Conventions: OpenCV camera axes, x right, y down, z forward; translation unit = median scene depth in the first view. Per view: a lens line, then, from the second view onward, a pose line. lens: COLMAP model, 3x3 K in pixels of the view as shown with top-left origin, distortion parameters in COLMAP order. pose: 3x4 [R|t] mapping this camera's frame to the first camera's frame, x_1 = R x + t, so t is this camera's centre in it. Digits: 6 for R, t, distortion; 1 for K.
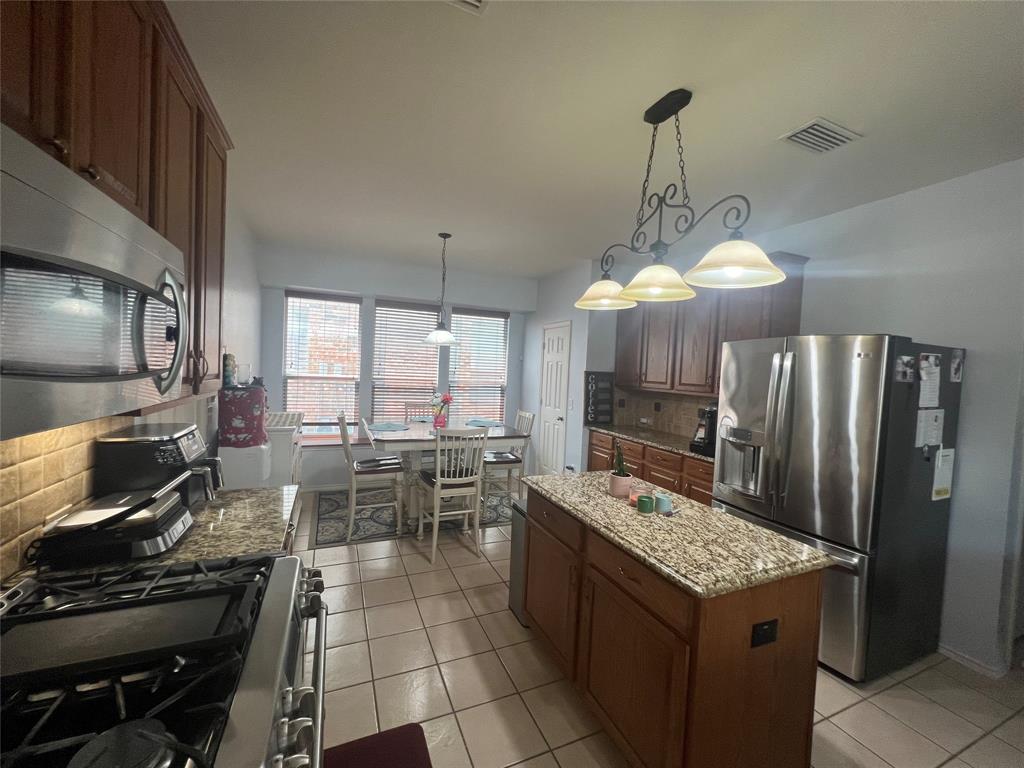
lens RADIAL K [[413.1, 0, 511.6], [0, 413.1, 384.5], [0, 0, 1]] dist [0.000244, -0.000967]
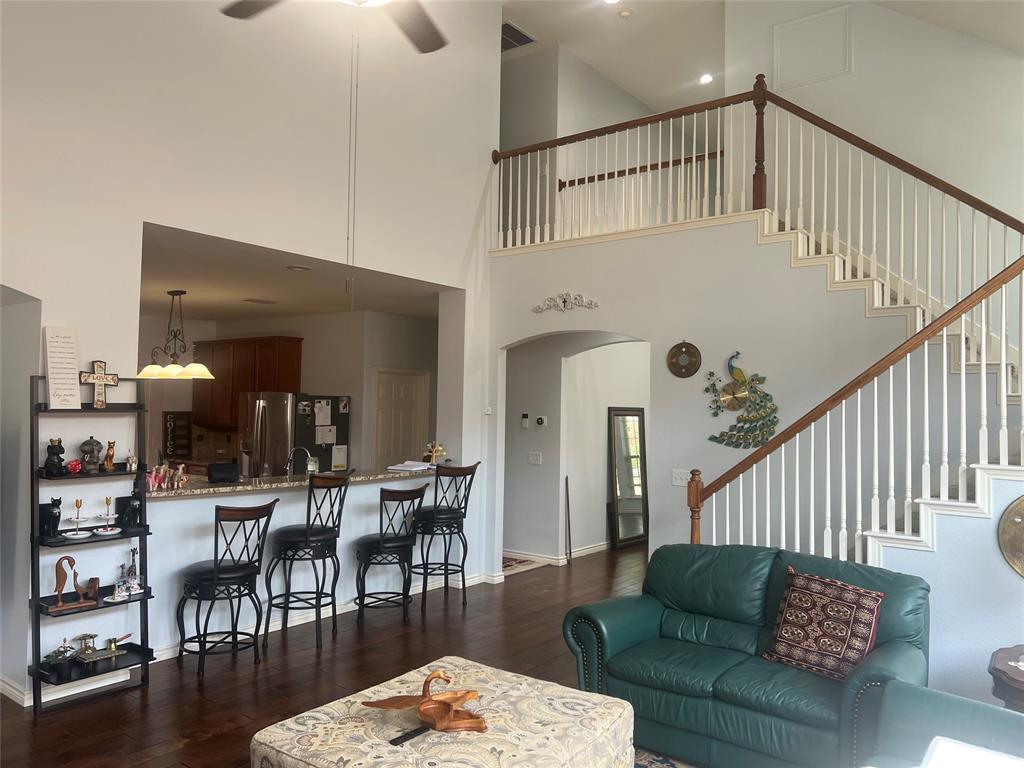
lens RADIAL K [[776.5, 0, 506.0], [0, 776.5, 375.2], [0, 0, 1]] dist [0.064613, -0.070969]
pose [[0.873075, -0.009297, 0.487497, -0.108711], [0.041611, 0.997591, -0.055497, 0.056757], [-0.485807, 0.068738, 0.871359, -2.784019]]
